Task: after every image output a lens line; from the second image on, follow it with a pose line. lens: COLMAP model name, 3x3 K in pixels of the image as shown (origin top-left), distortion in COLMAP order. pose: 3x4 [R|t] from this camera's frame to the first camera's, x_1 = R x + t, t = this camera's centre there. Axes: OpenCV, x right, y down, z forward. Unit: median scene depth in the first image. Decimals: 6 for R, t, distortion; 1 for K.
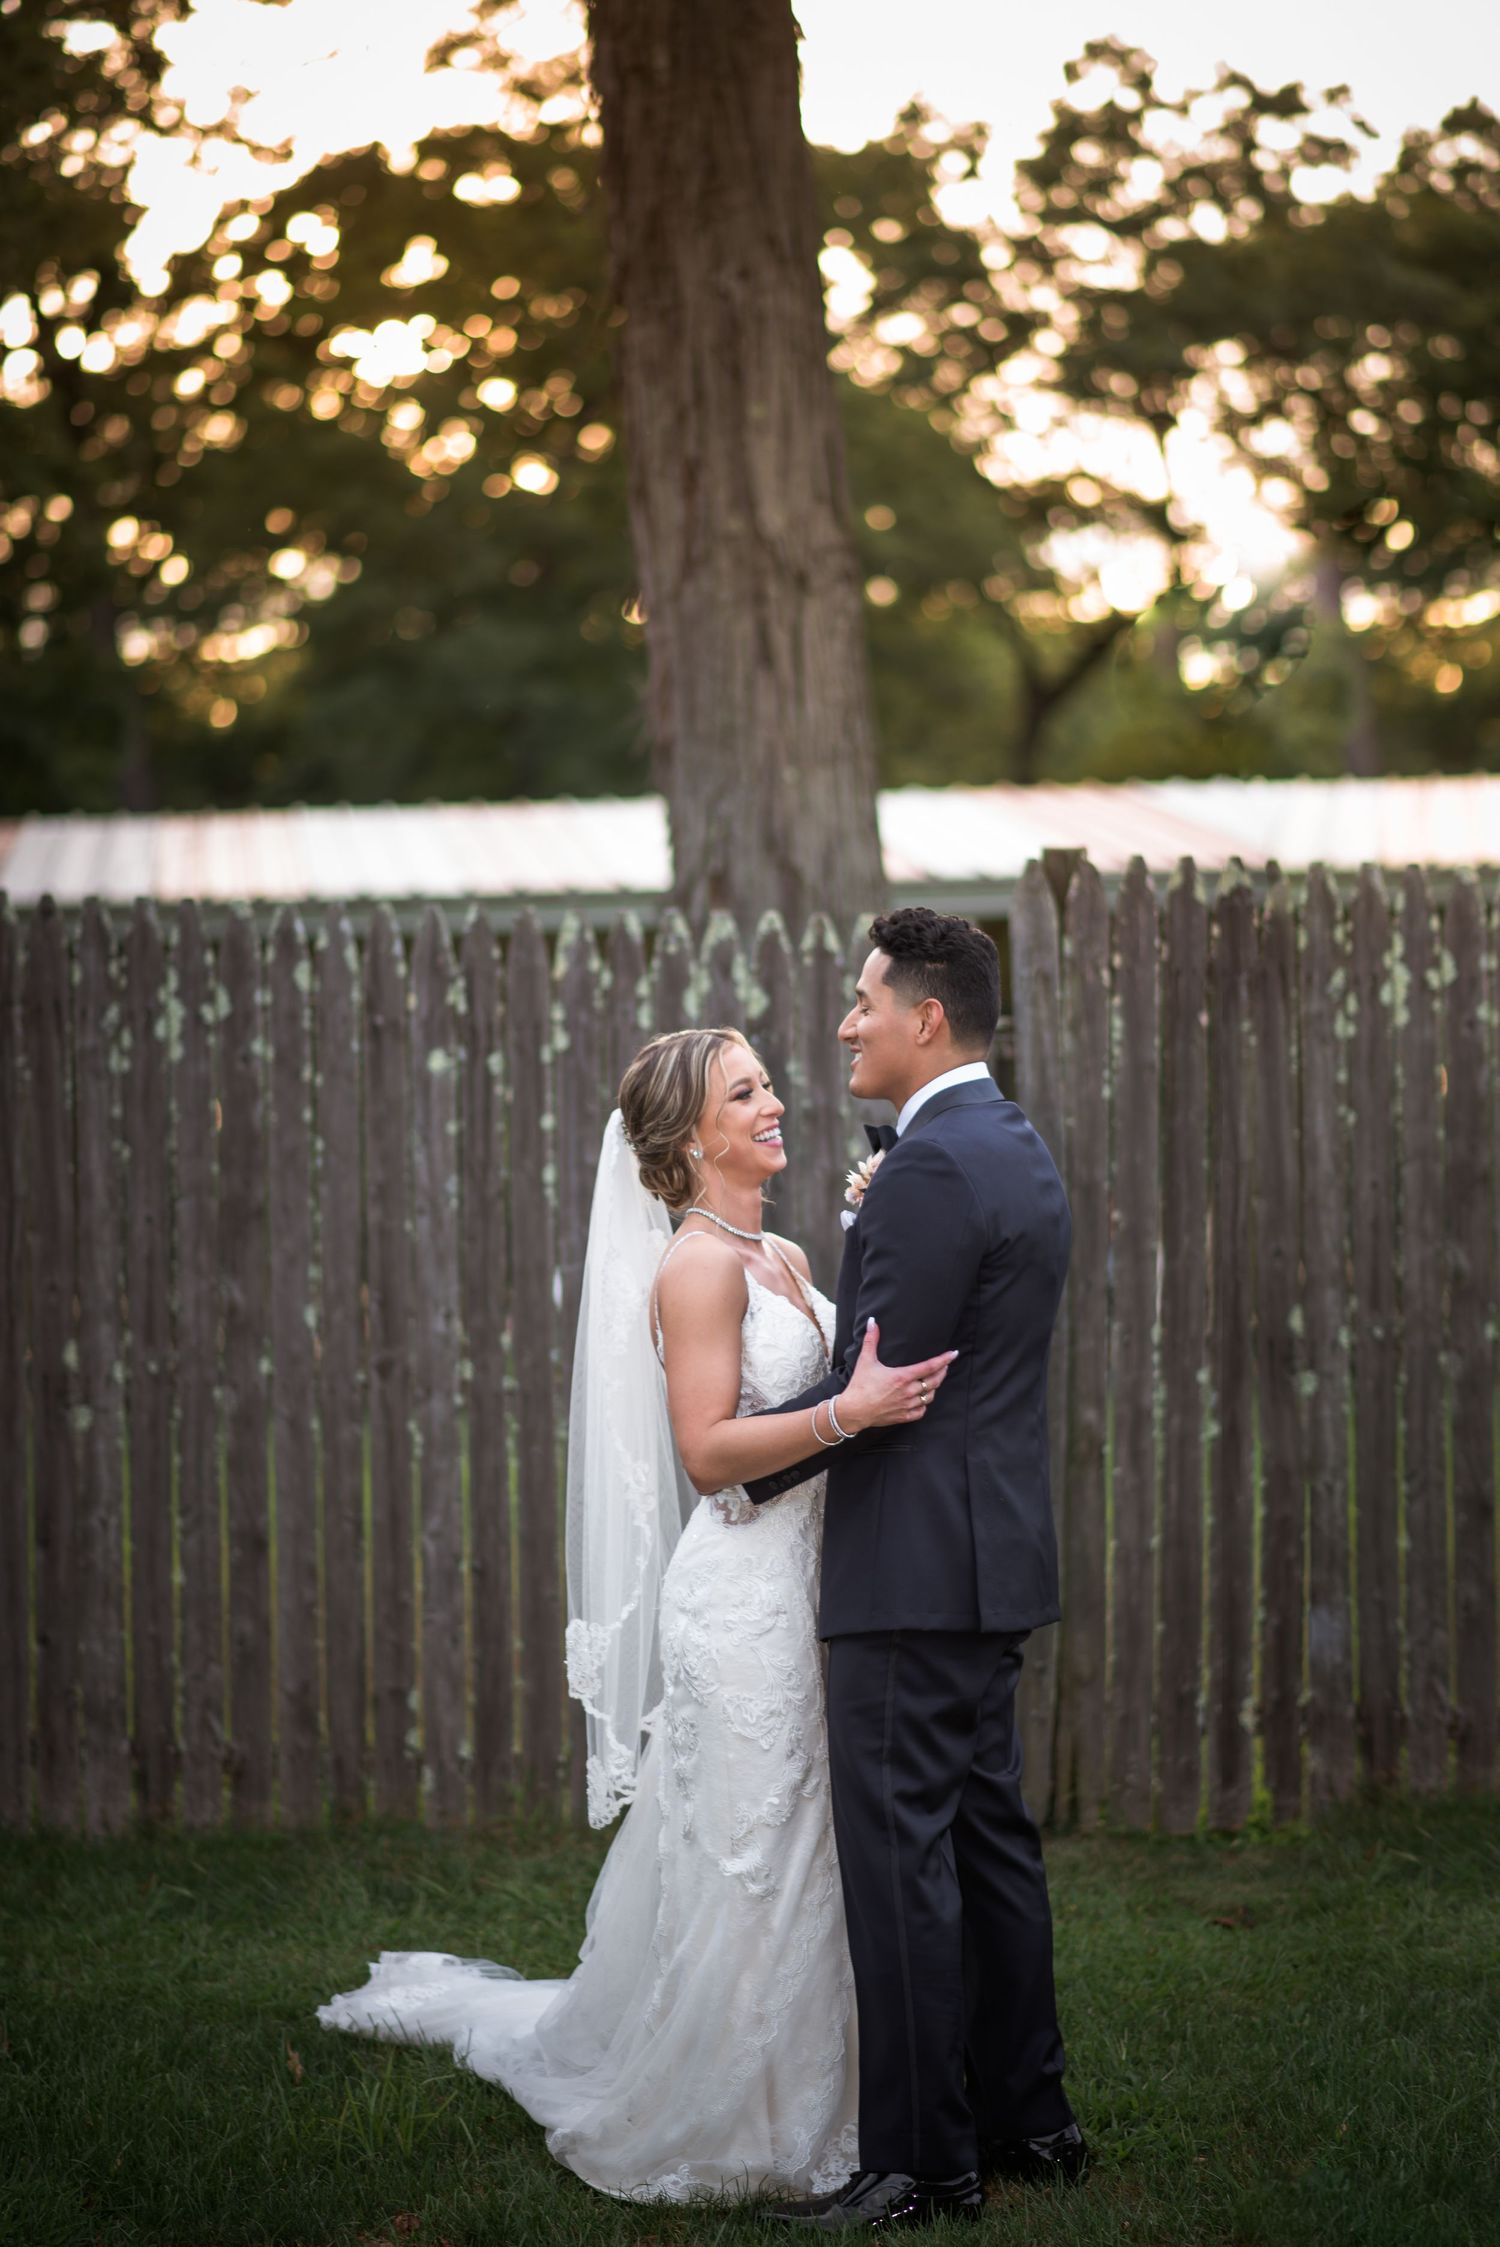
lens RADIAL K [[5464.4, 0, 753.4], [0, 5464.4, 1119.3], [0, 0, 1]] dist [0.115634, 0.000000]
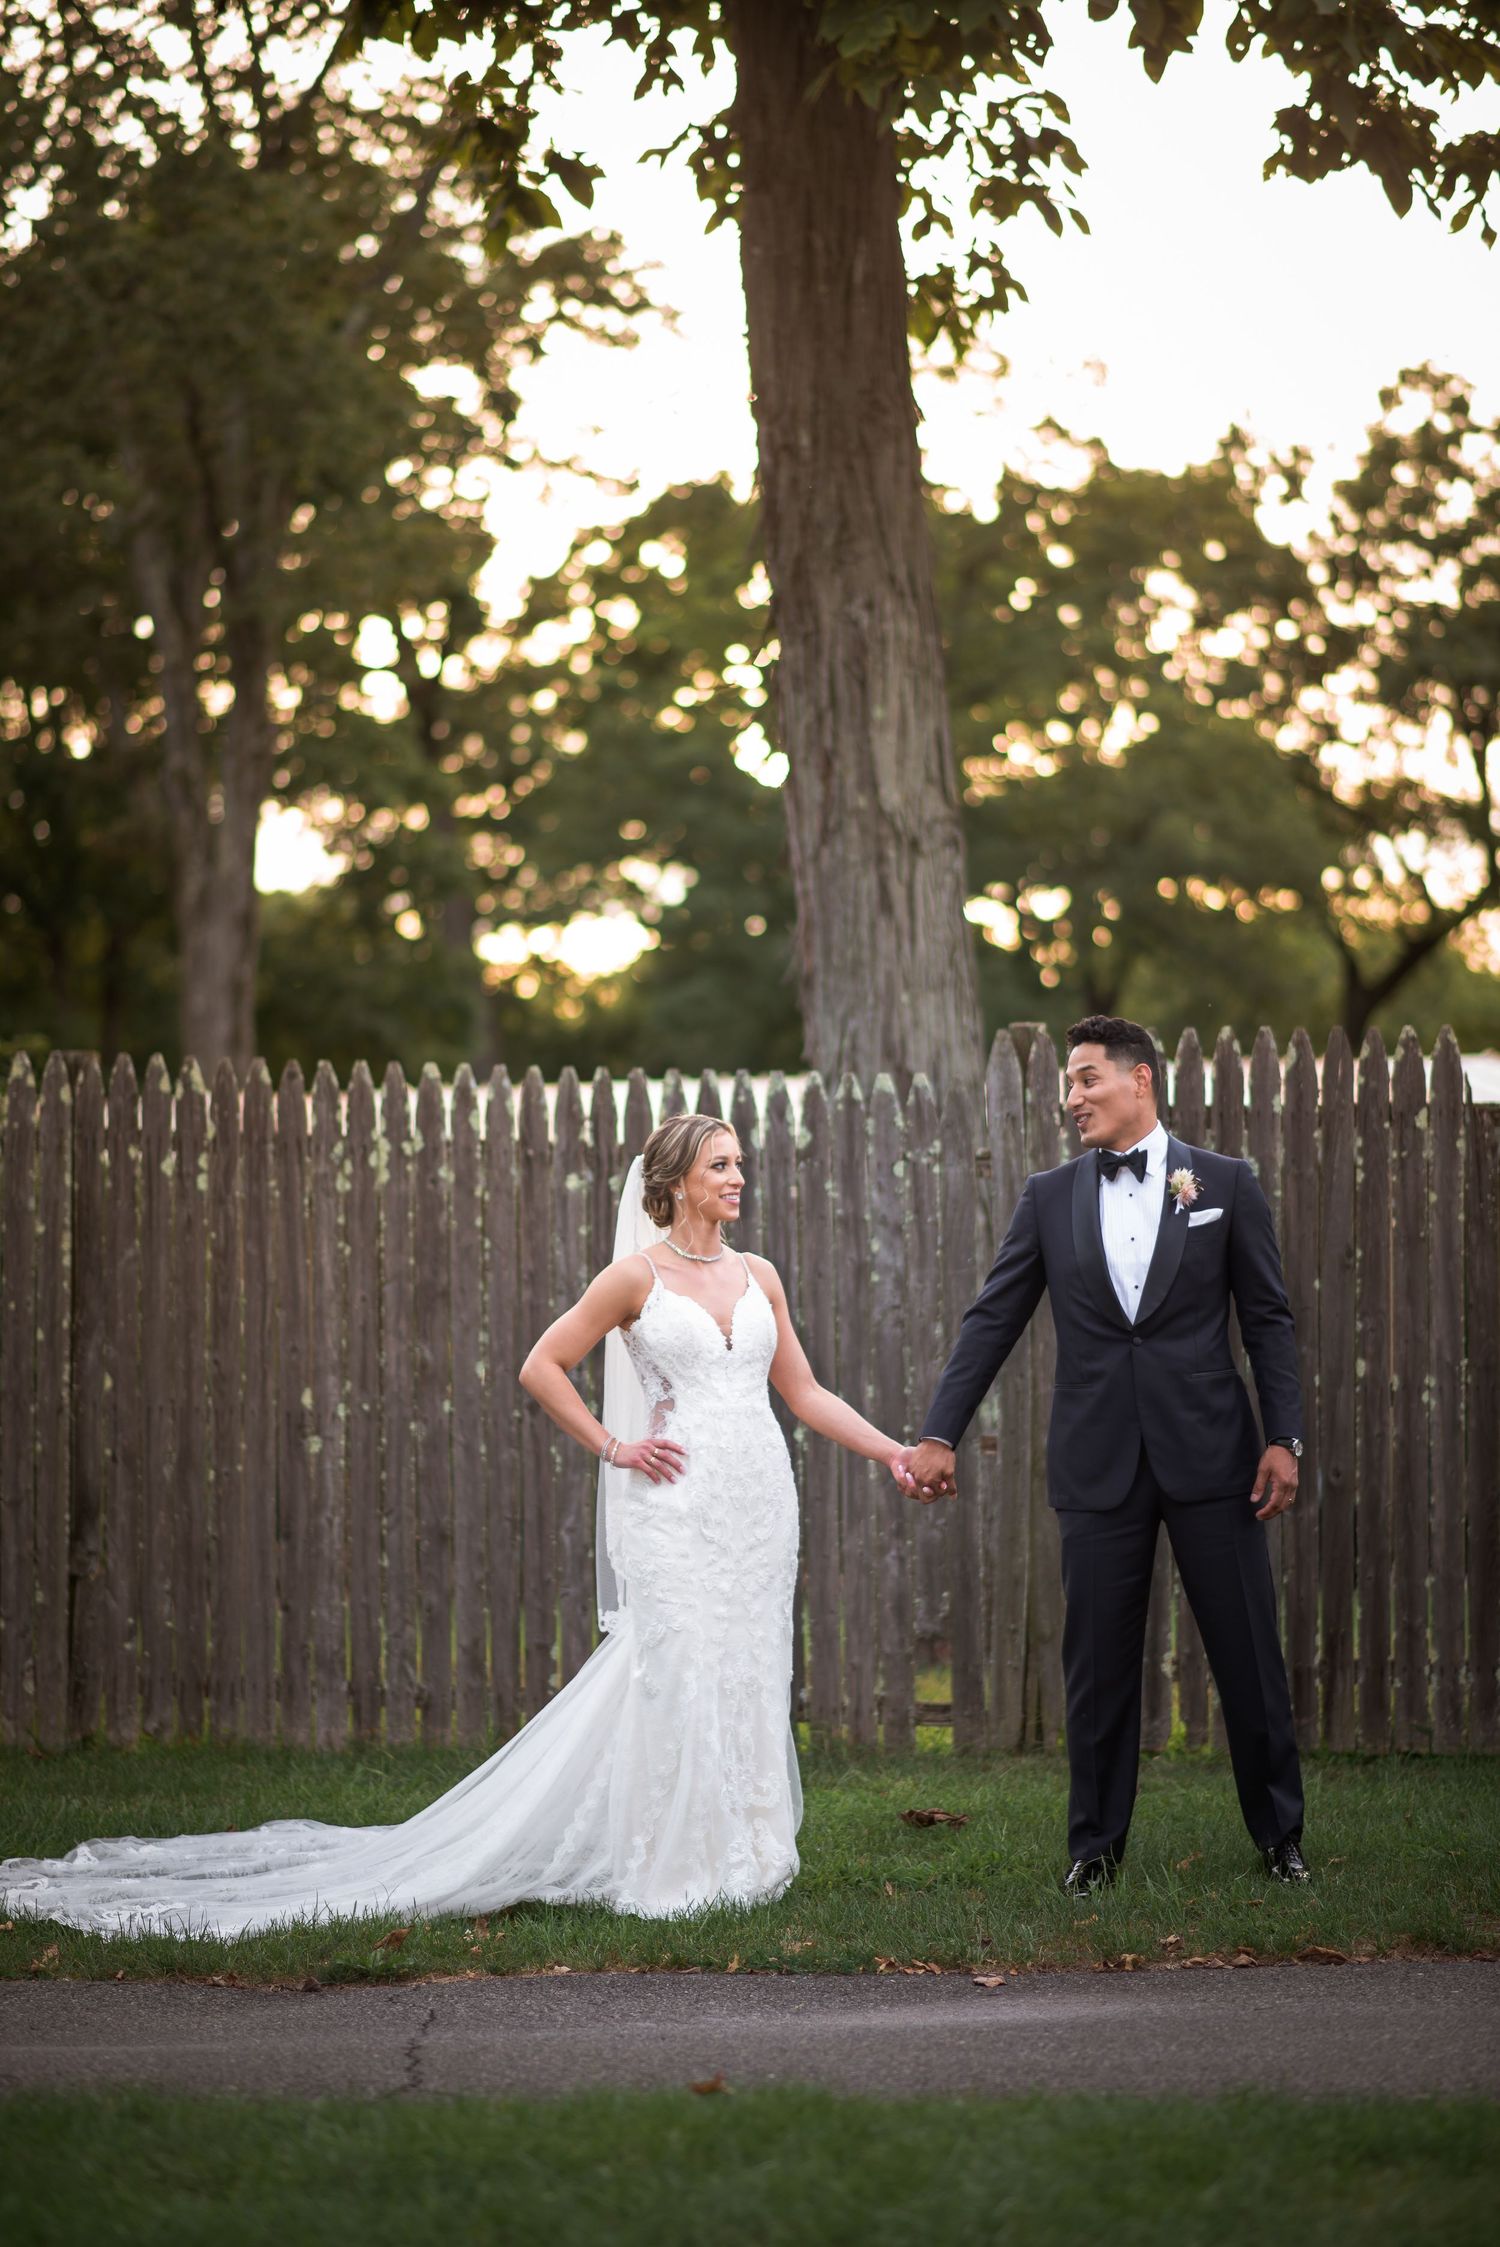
lens RADIAL K [[5464.4, 0, 747.7], [0, 5464.4, 1126.0], [0, 0, 1]] dist [0.115634, 0.000000]
pose [[0.997606, -0.000895, -0.069146, 0.057703], [-0.002956, 0.998451, -0.055565, 0.036734], [0.069088, 0.055637, 0.996058, -0.258320]]
